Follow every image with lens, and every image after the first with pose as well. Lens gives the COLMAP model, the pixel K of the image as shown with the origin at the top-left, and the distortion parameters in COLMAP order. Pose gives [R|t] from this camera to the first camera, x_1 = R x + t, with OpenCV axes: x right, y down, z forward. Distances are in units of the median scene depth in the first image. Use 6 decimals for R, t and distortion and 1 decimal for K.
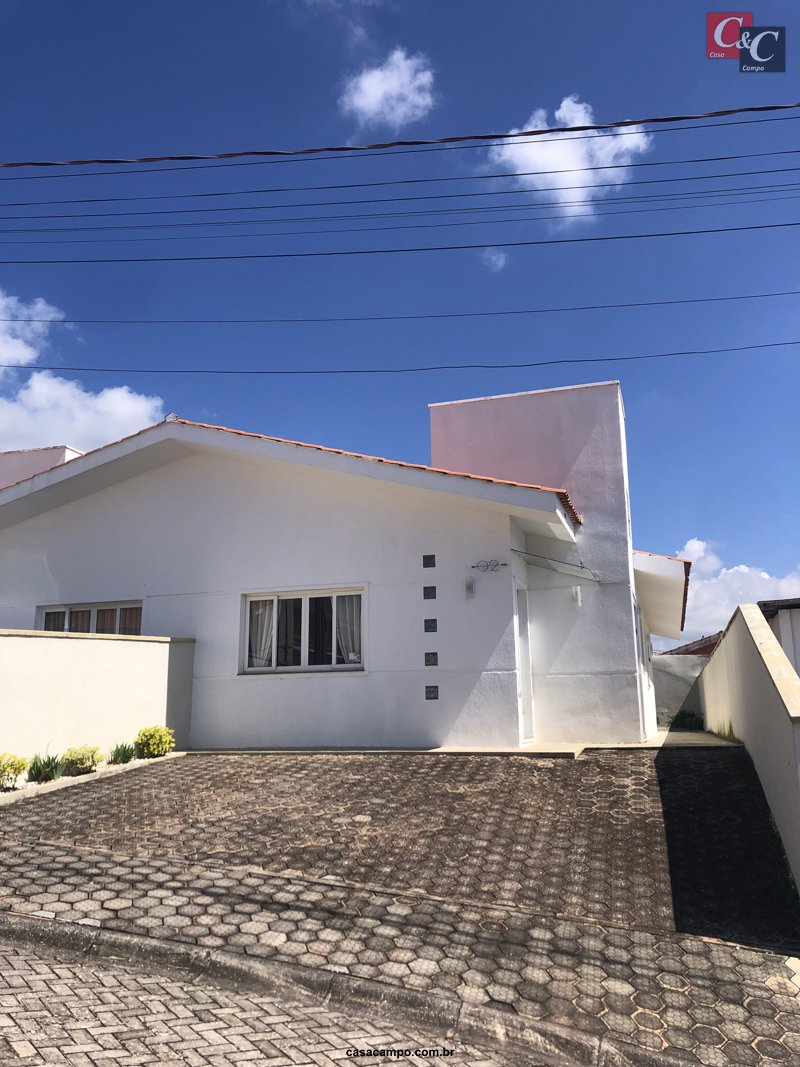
lens RADIAL K [[887.7, 0, 400.5], [0, 887.7, 528.4], [0, 0, 1]] dist [0.053370, -0.023108]
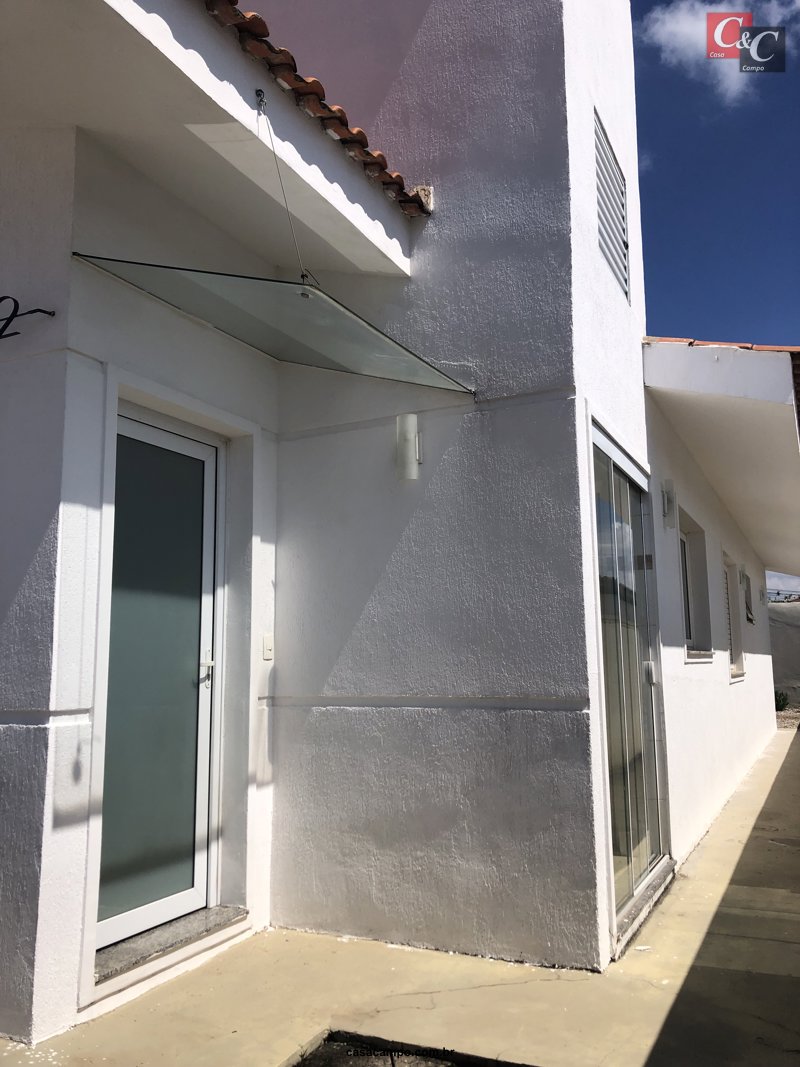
lens RADIAL K [[887.7, 0, 400.2], [0, 887.7, 534.6], [0, 0, 1]] dist [0.053370, -0.023108]
pose [[0.989068, -0.022720, -0.145698, 0.243224], [0.033342, 0.996928, 0.070878, 0.085529], [0.143640, -0.074961, 0.986787, 0.708164]]
